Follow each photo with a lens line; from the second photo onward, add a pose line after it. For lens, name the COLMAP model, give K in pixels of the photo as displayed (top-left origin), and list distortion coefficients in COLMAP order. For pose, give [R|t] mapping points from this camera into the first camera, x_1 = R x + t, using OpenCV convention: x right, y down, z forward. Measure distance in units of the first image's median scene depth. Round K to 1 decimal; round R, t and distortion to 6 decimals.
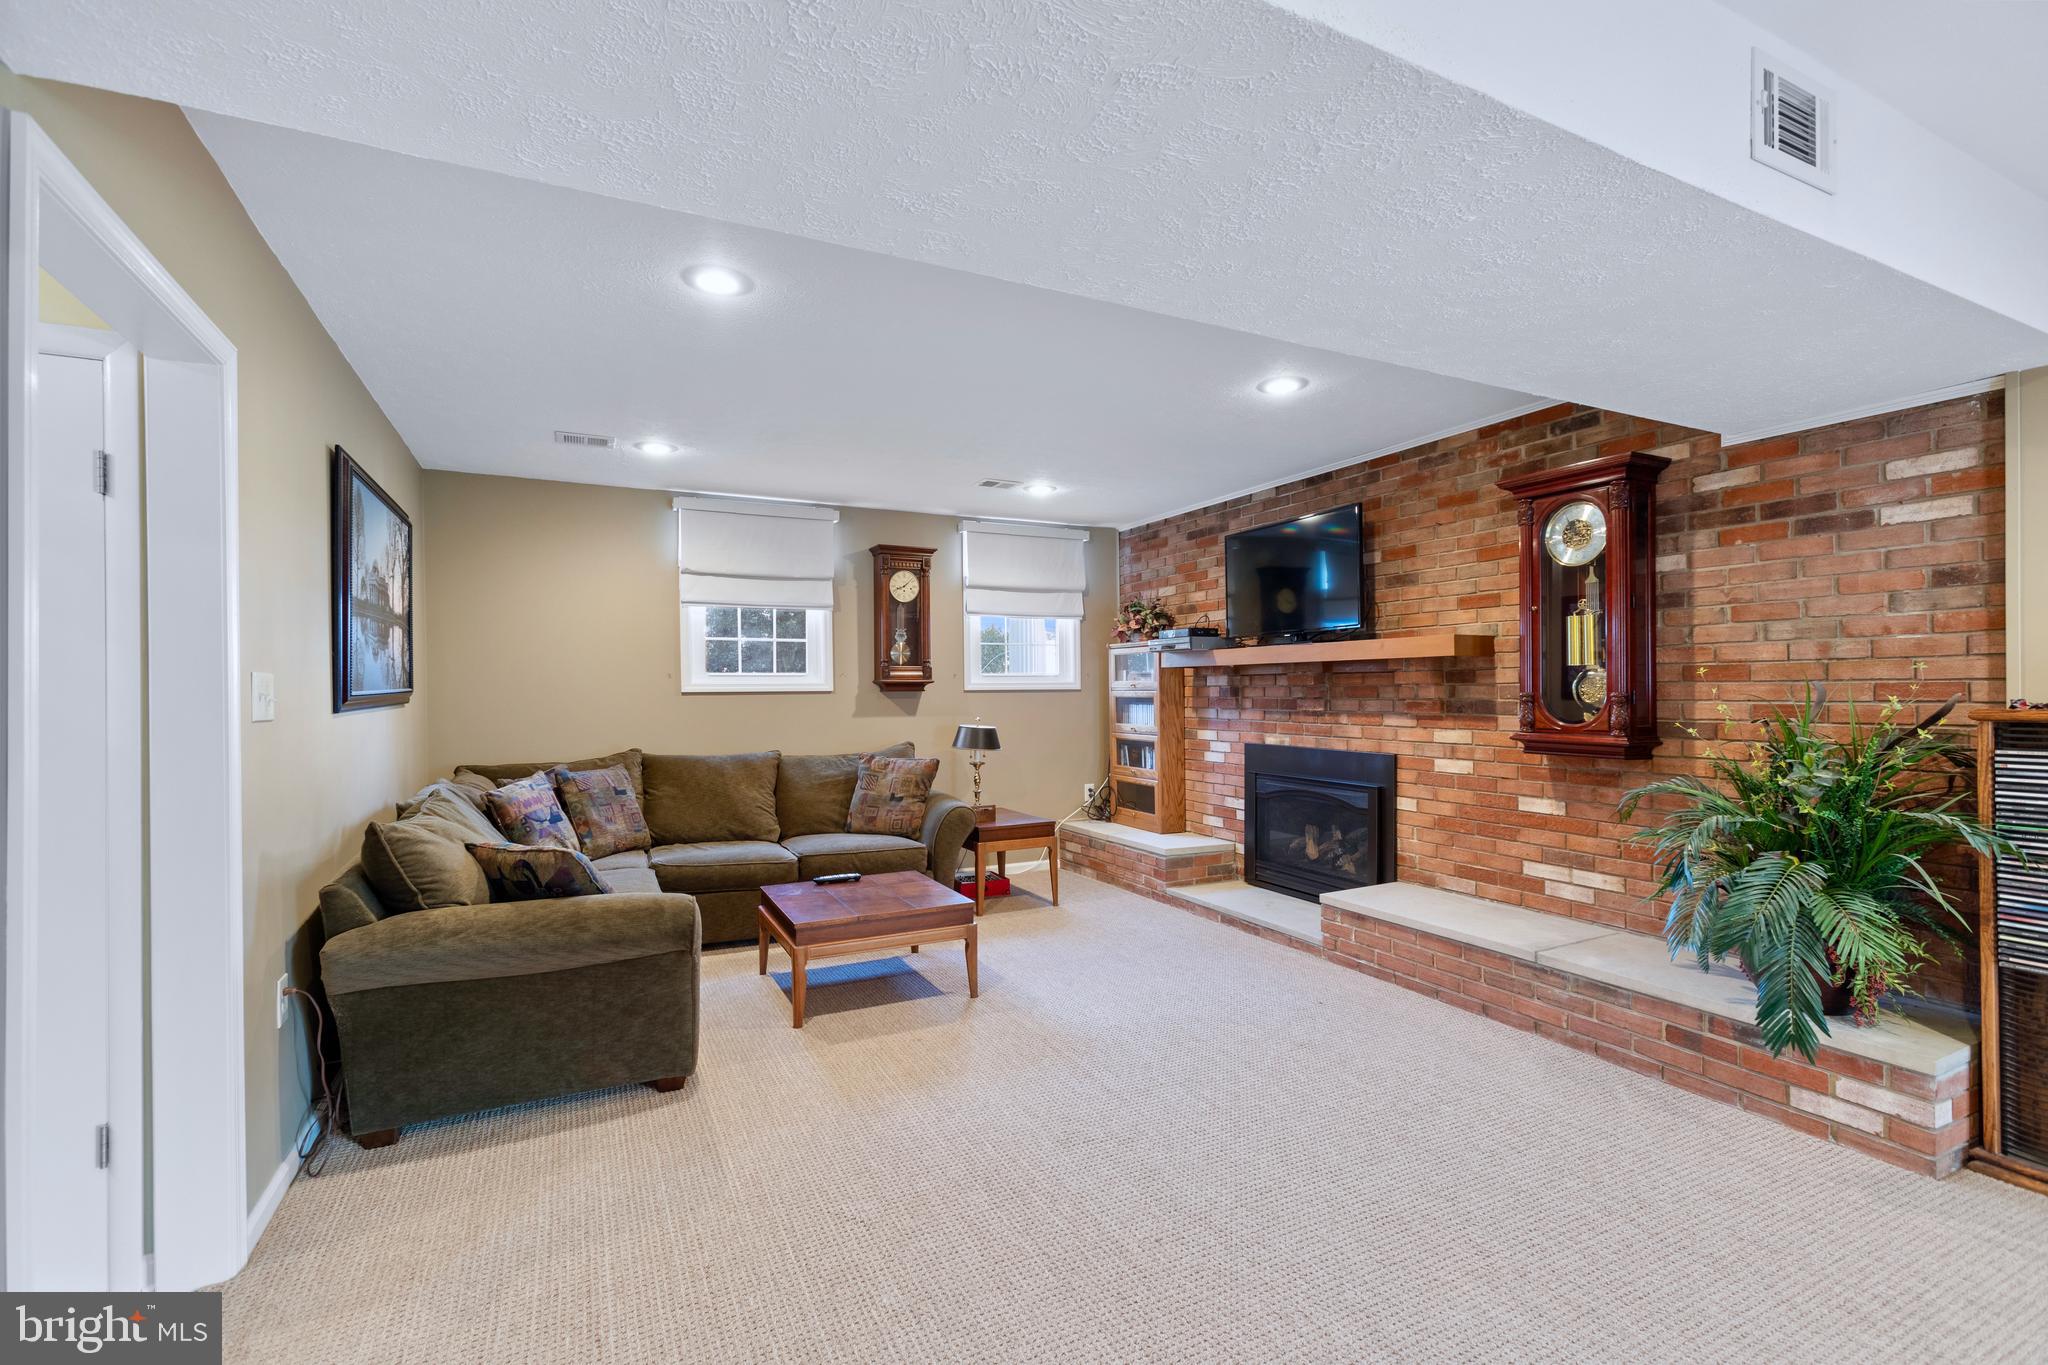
lens RADIAL K [[909.4, 0, 1028.8], [0, 909.4, 688.0], [0, 0, 1]] dist [-0.009487, 0.004130]
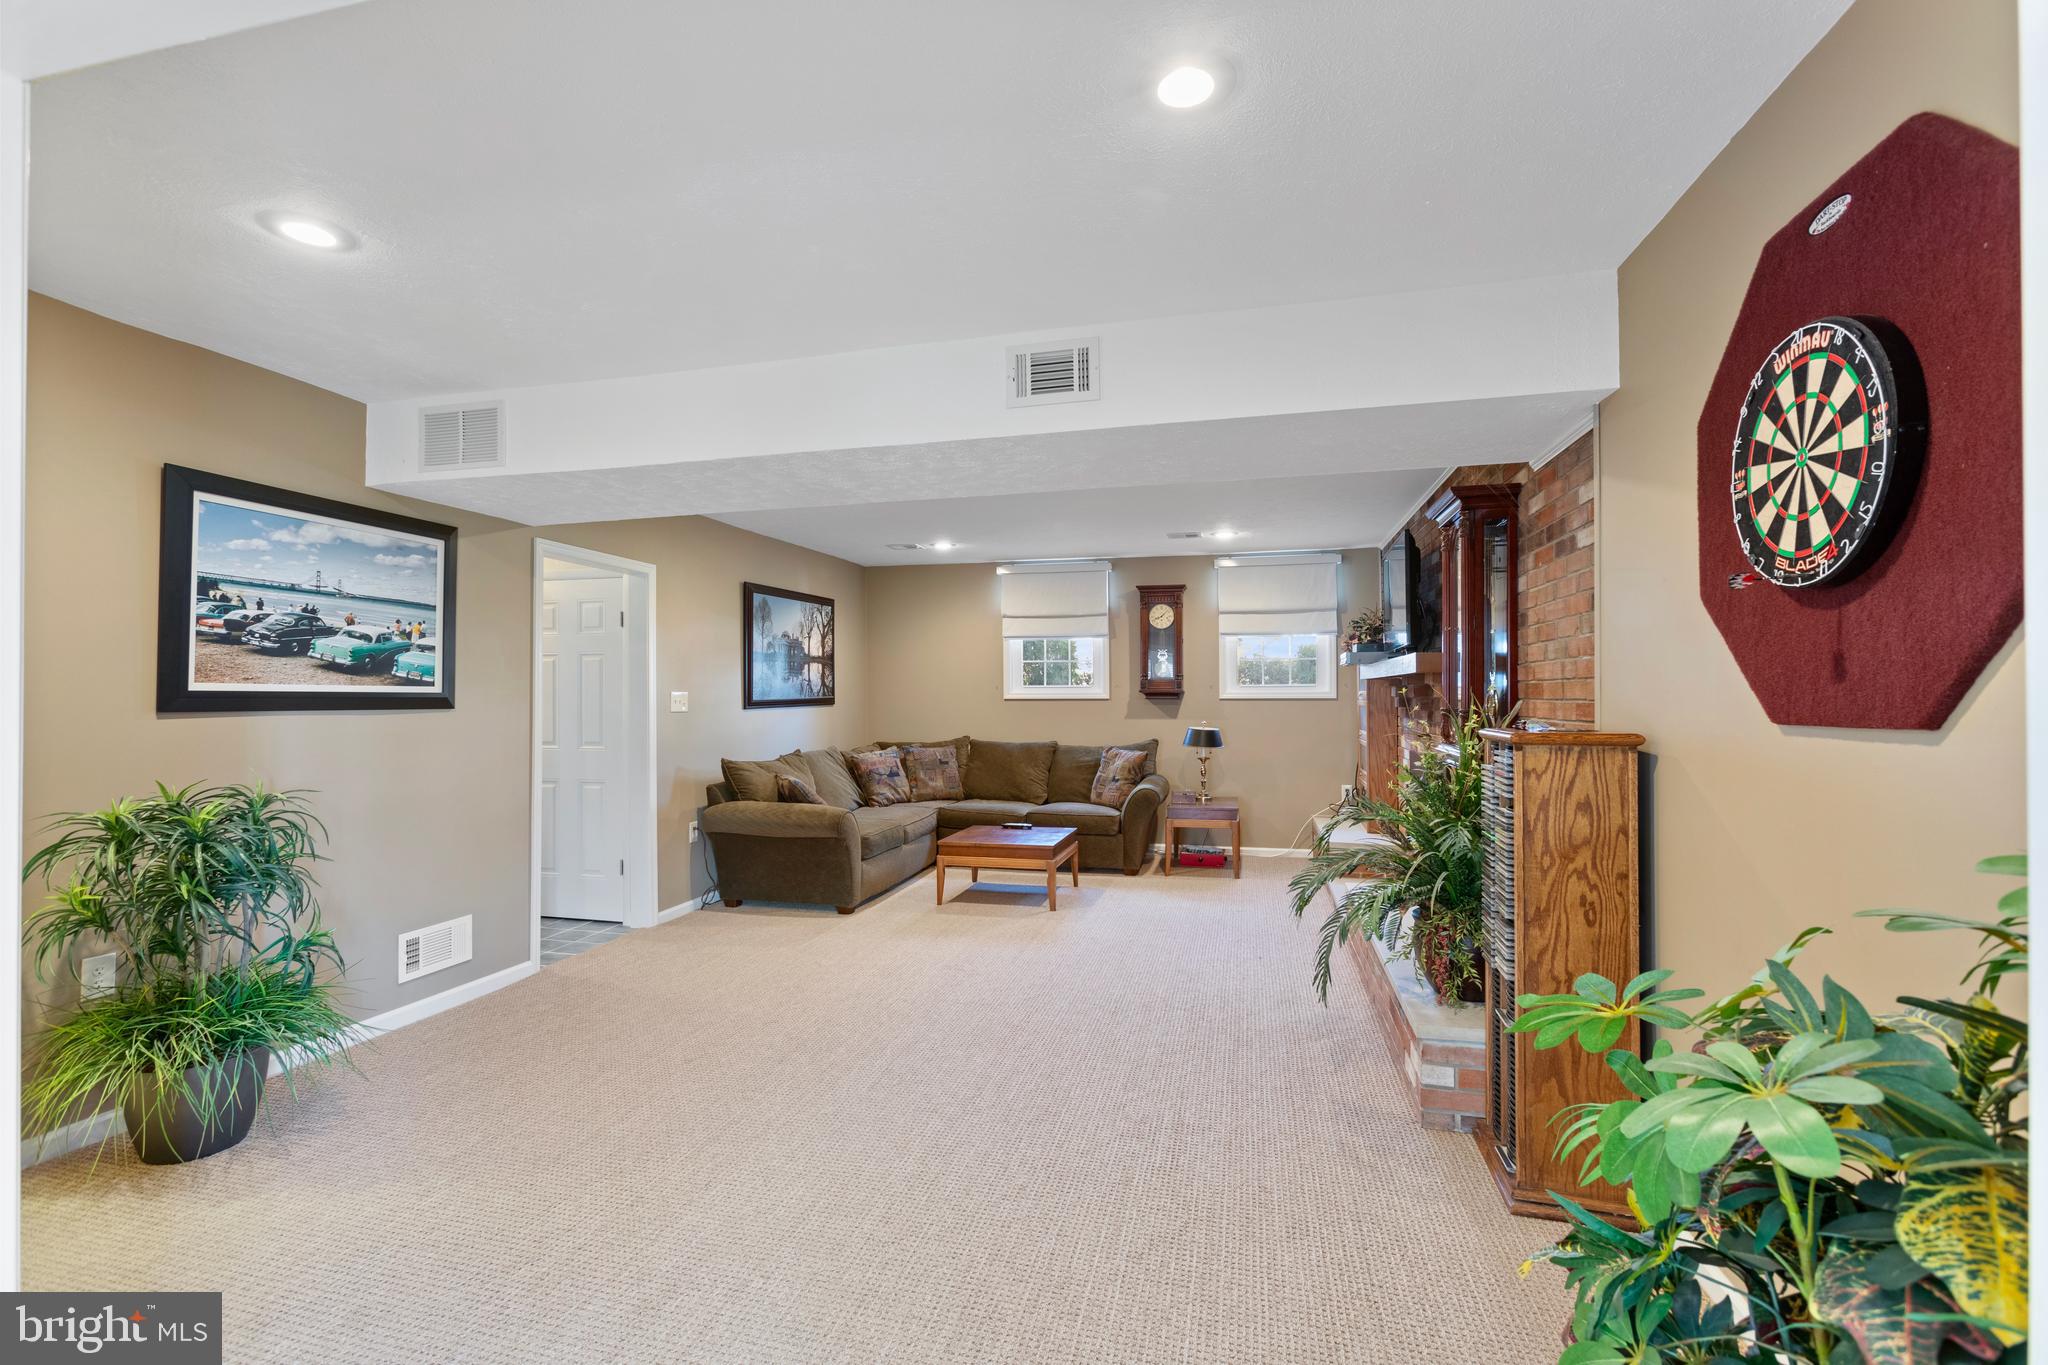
lens RADIAL K [[909.4, 0, 1011.1], [0, 909.4, 682.0], [0, 0, 1]] dist [-0.009487, 0.004130]
pose [[0.755319, -0.004038, -0.655345, 0.582274], [-0.001547, 0.999967, -0.007945, -0.010651], [0.655356, 0.007015, 0.755288, -0.100978]]
